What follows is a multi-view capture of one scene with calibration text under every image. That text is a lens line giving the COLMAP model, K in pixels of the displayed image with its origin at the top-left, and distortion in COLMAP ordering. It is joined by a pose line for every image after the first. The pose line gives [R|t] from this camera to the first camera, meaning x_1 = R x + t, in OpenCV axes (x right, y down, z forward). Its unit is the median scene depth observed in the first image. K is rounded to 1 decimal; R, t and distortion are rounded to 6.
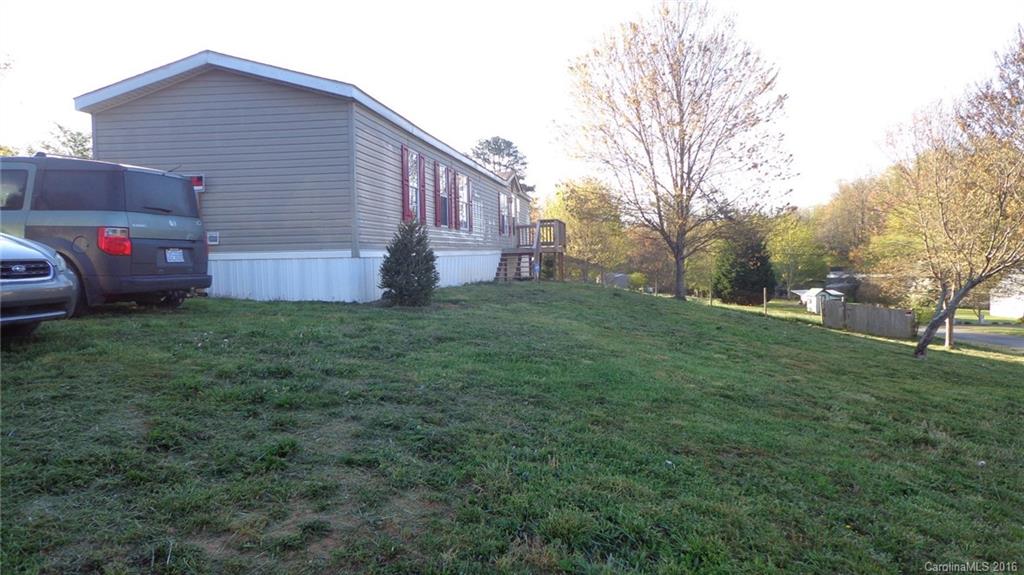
lens RADIAL K [[750.2, 0, 512.0], [0, 750.2, 287.5], [0, 0, 1]] dist [0.027805, 0.007975]
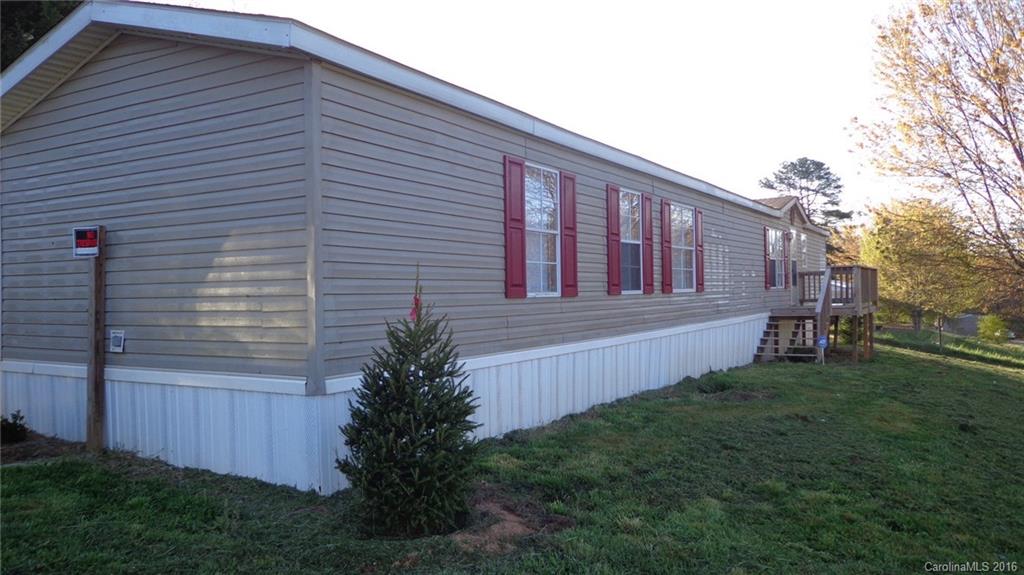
lens RADIAL K [[761.3, 0, 512.0], [0, 761.3, 287.5], [0, 0, 1]] dist [0.001936, -0.000611]
pose [[0.922591, 0.001439, -0.385777, 0.035572], [-0.018249, 0.999036, -0.039916, -0.038145], [0.385348, 0.043866, 0.921728, 0.261744]]
